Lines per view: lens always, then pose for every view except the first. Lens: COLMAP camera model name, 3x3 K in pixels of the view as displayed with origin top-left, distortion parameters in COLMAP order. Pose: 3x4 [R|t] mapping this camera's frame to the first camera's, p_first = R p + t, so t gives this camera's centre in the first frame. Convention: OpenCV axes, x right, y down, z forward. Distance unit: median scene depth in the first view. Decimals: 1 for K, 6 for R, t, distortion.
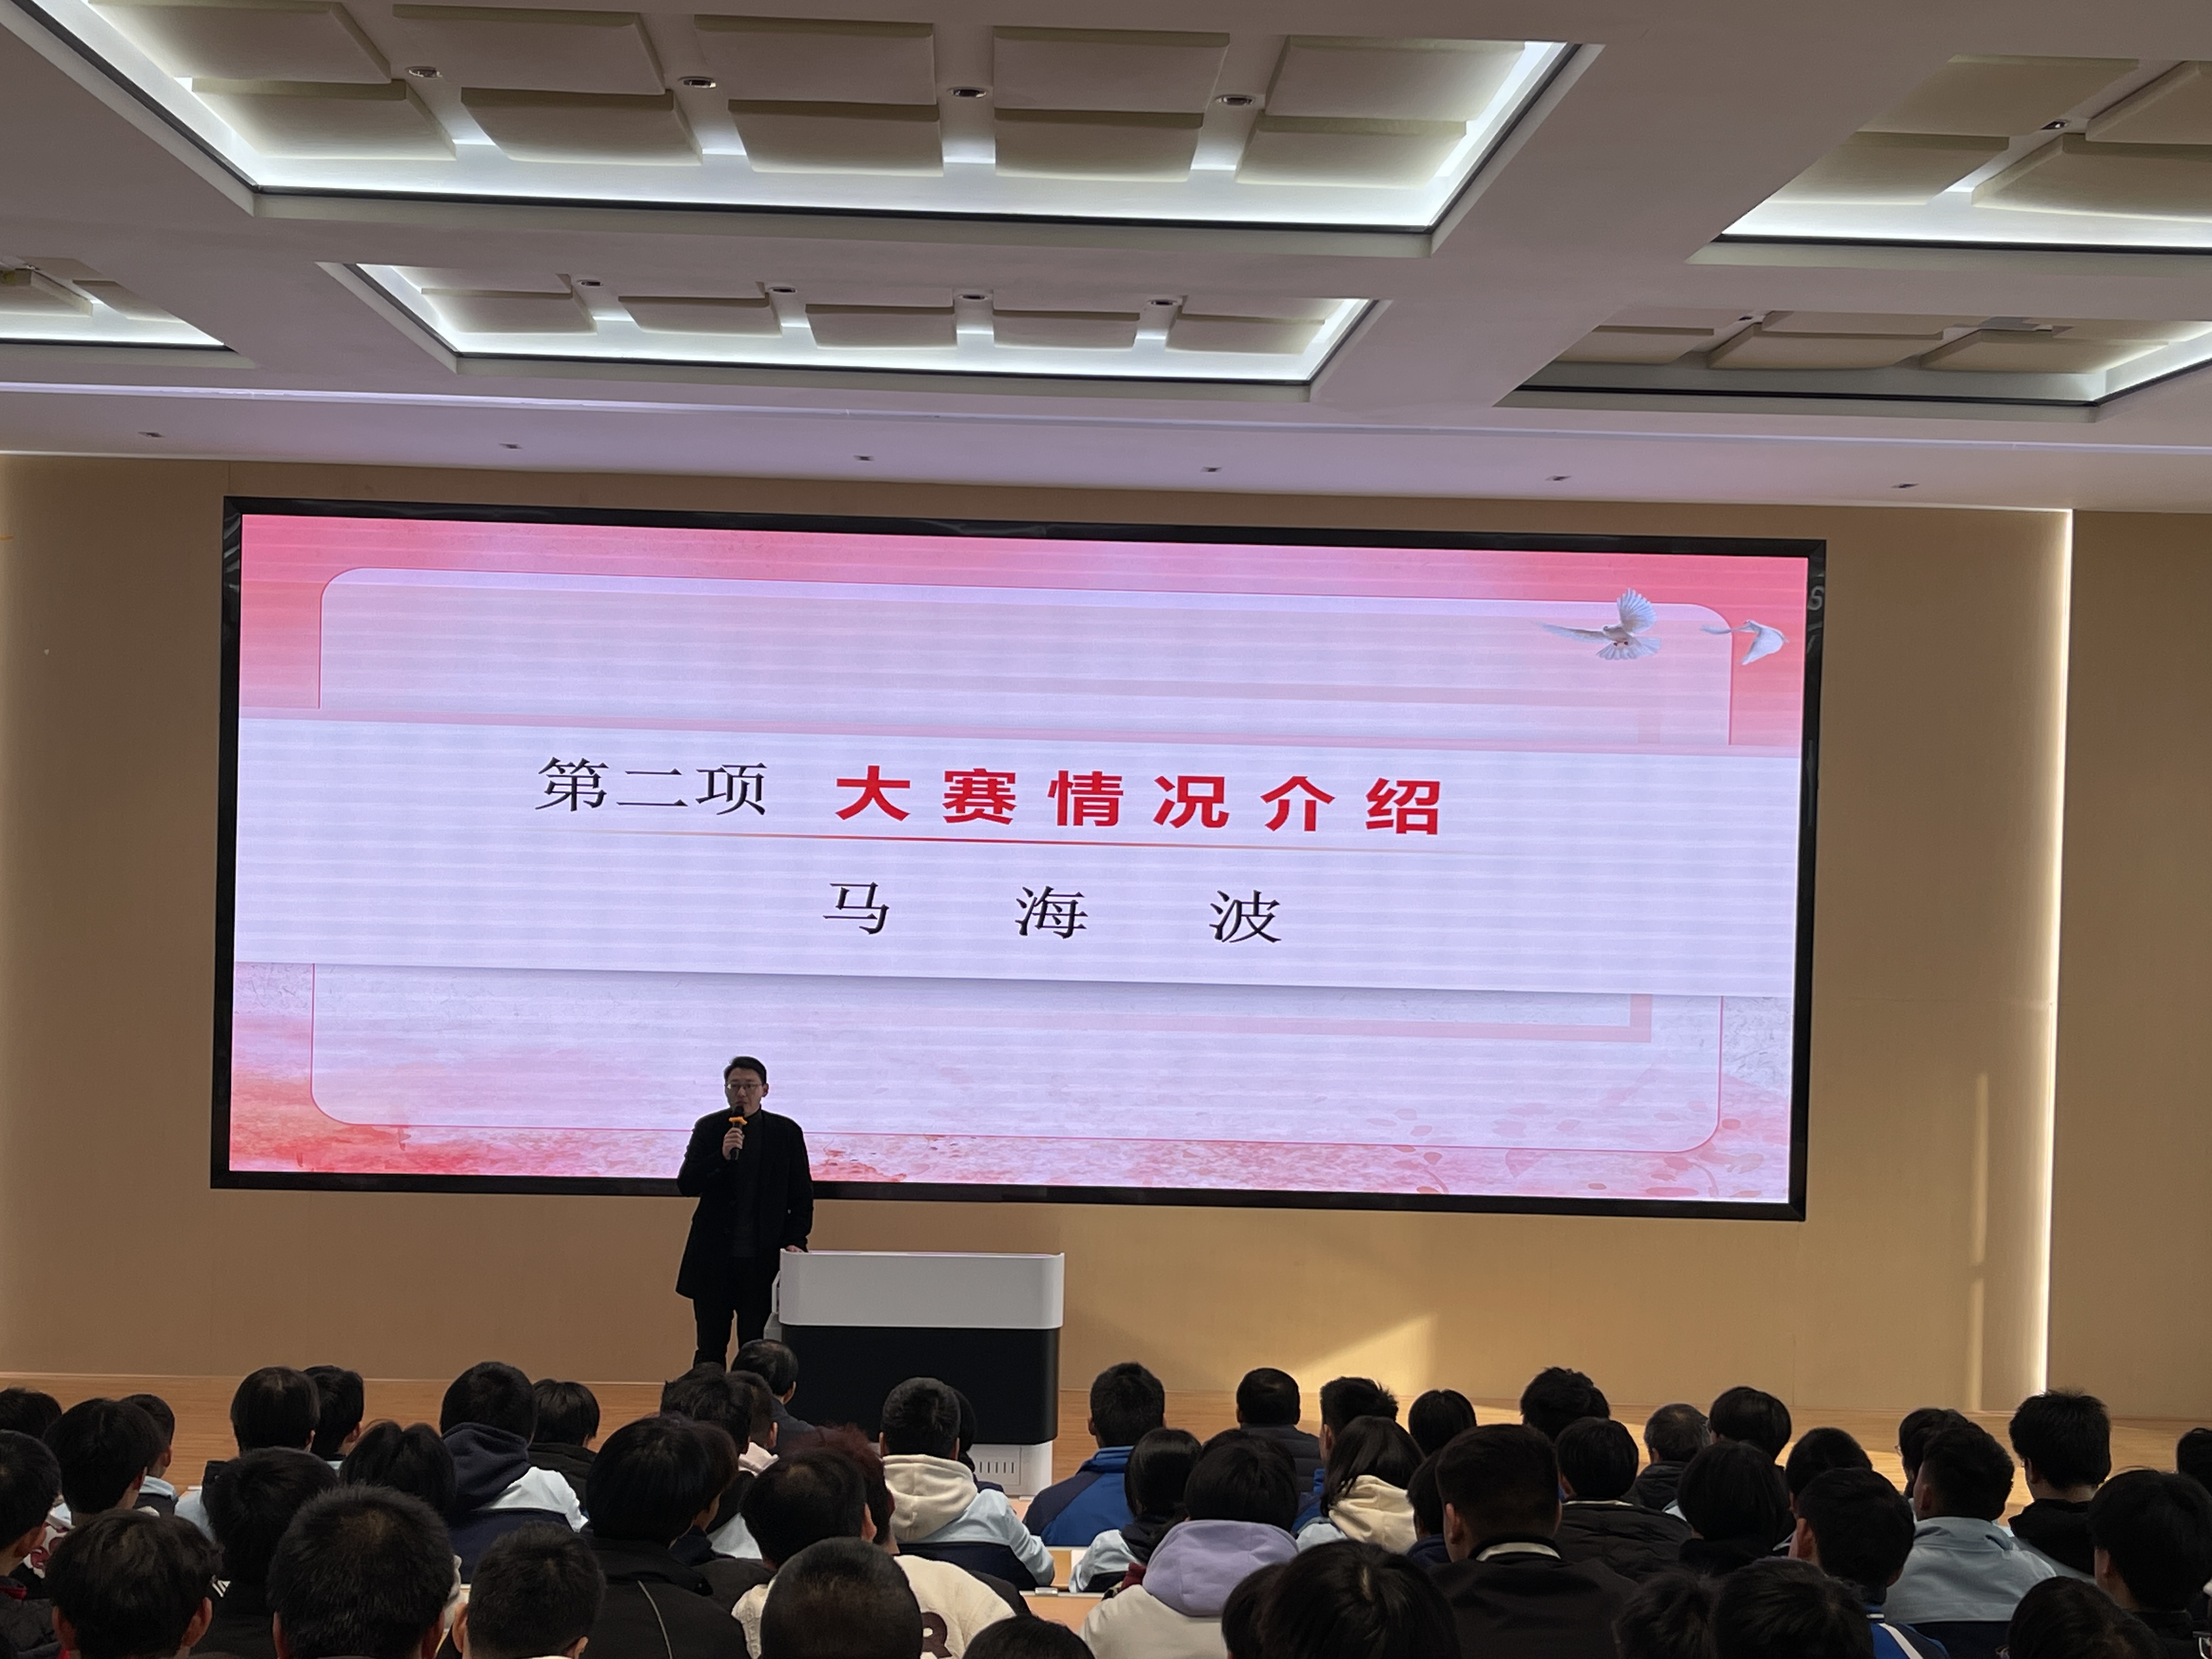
lens RADIAL K [[2872.8, 0, 1108.5], [0, 2872.8, 869.1], [0, 0, 1]] dist [0.015860, -0.056576]
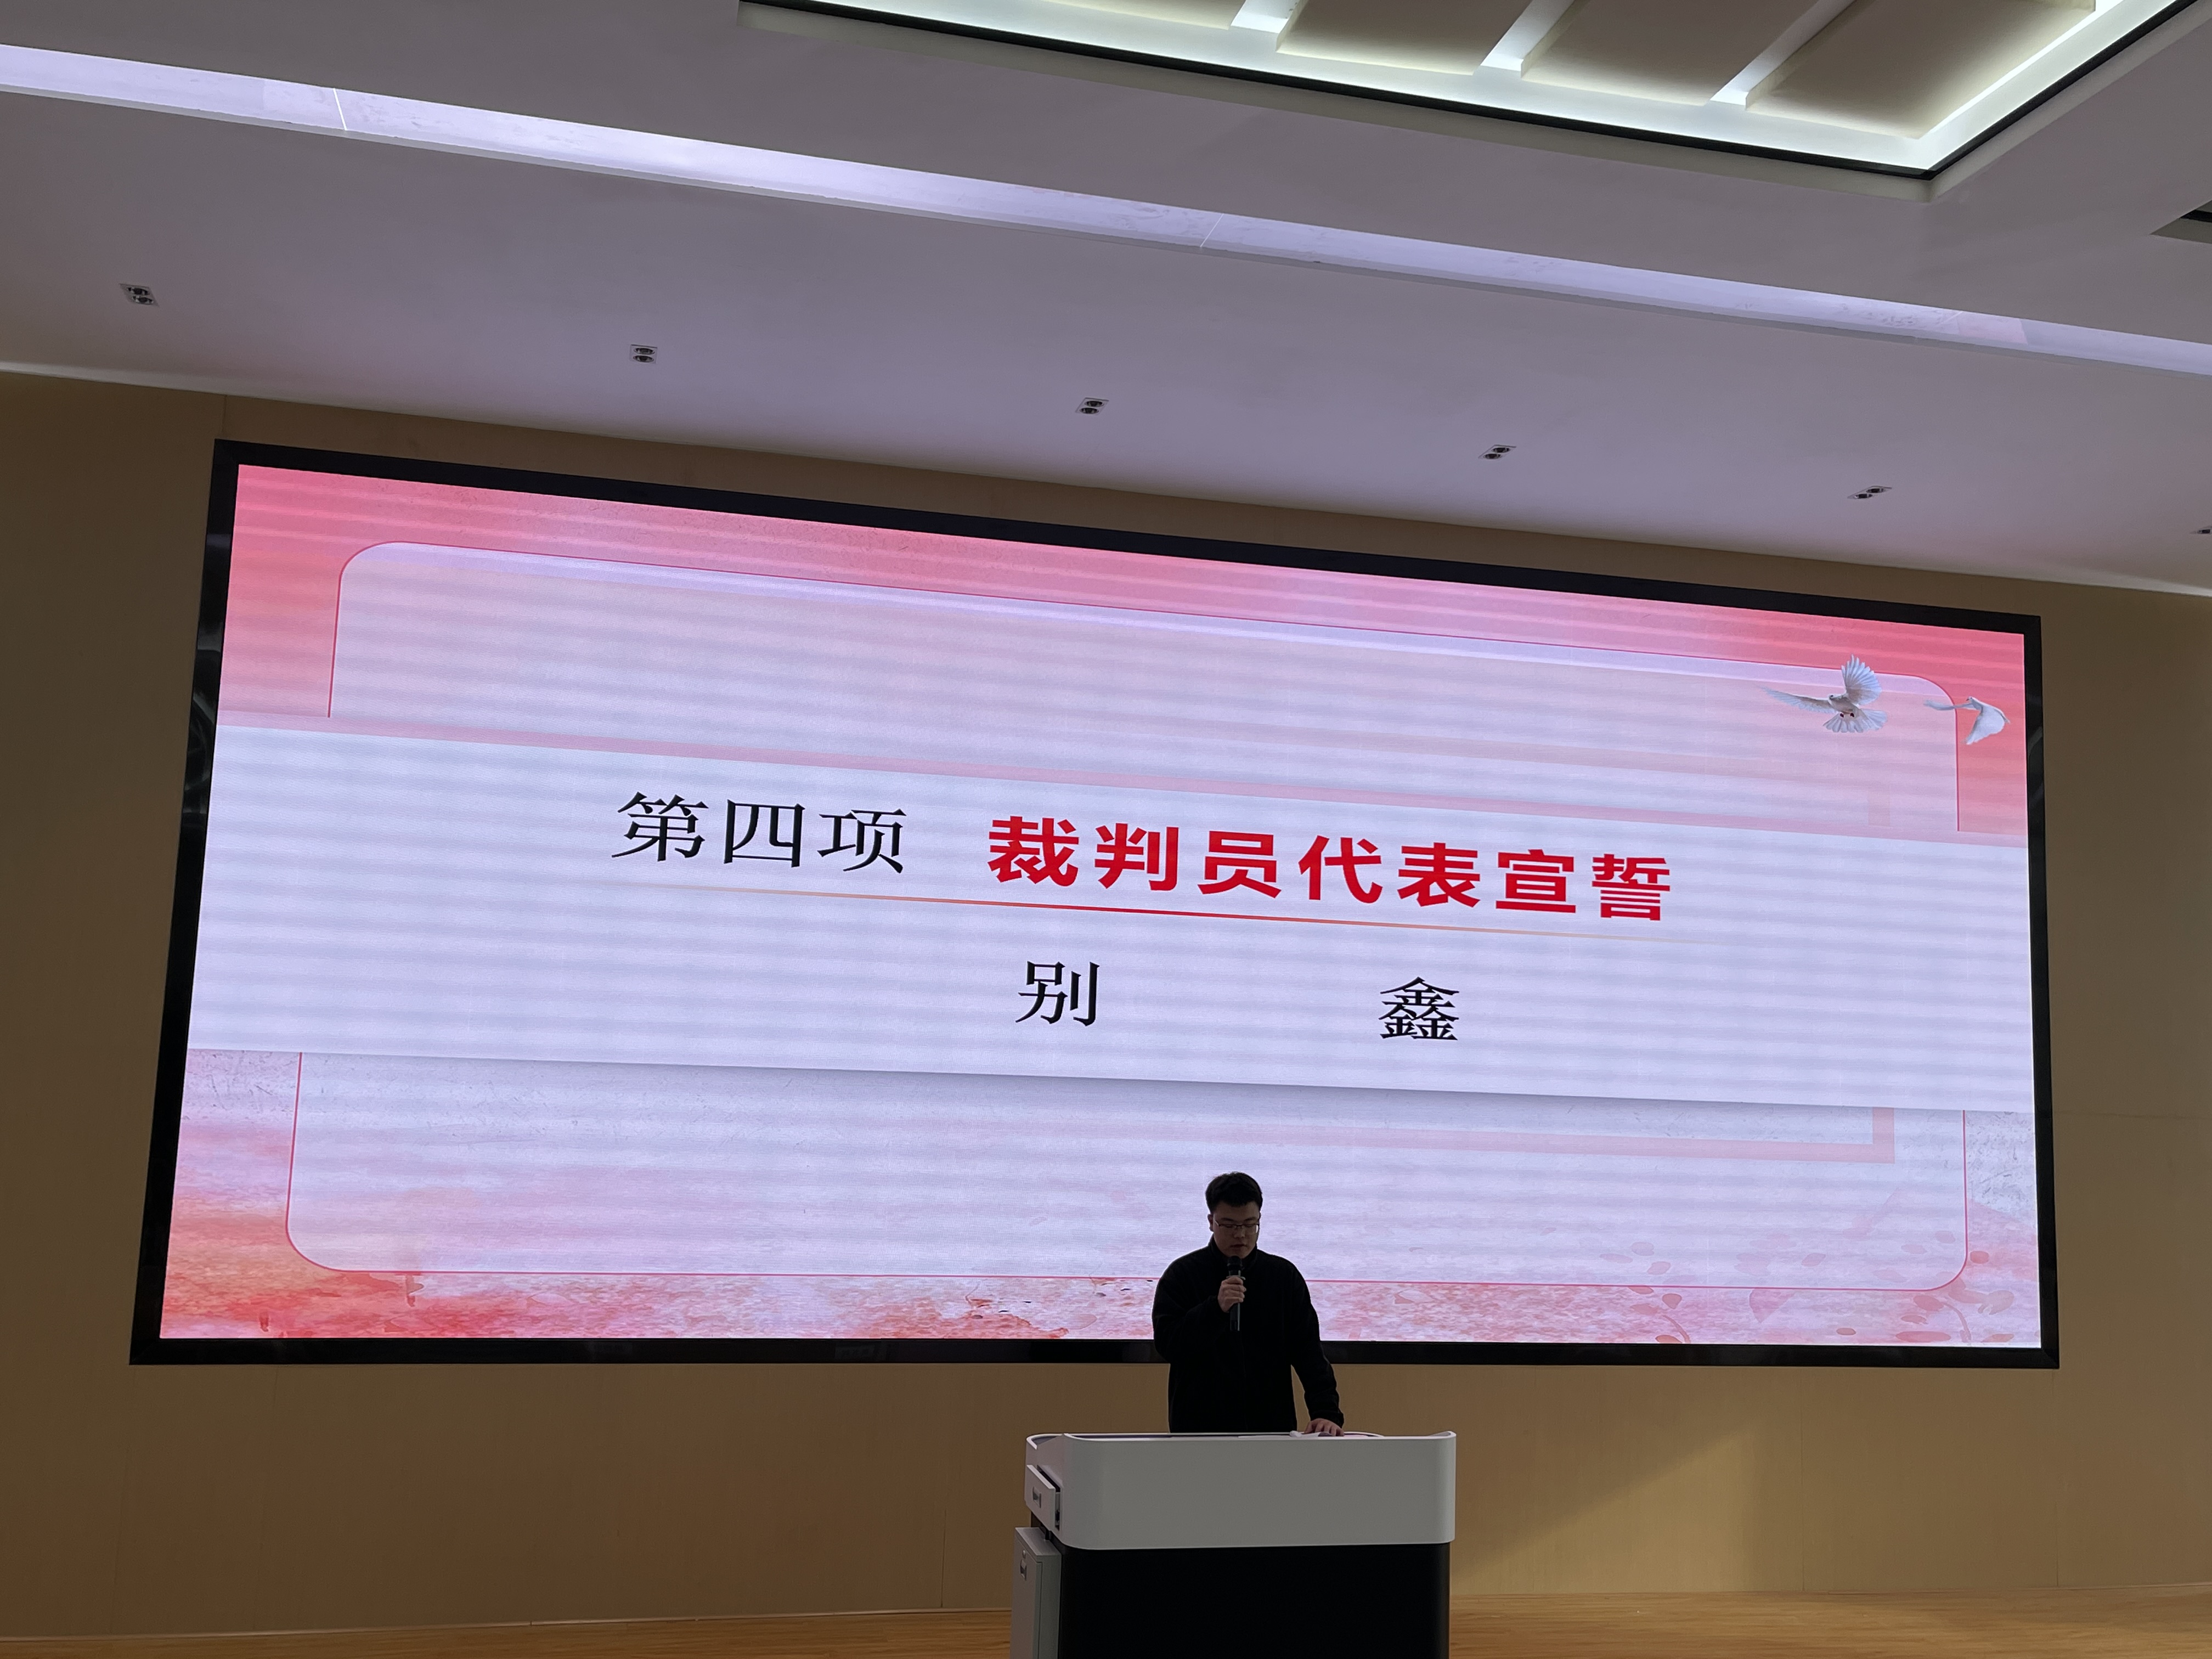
lens RADIAL K [[2048.4, 0, 1106.0], [0, 2048.4, 829.5], [0, 0, 1]] dist [0.015130, -0.018536]
pose [[0.979993, 0.032640, 0.196338, -0.176862], [-0.004147, 0.989596, -0.143813, 0.051273], [-0.198989, 0.140122, 0.969933, 0.430467]]
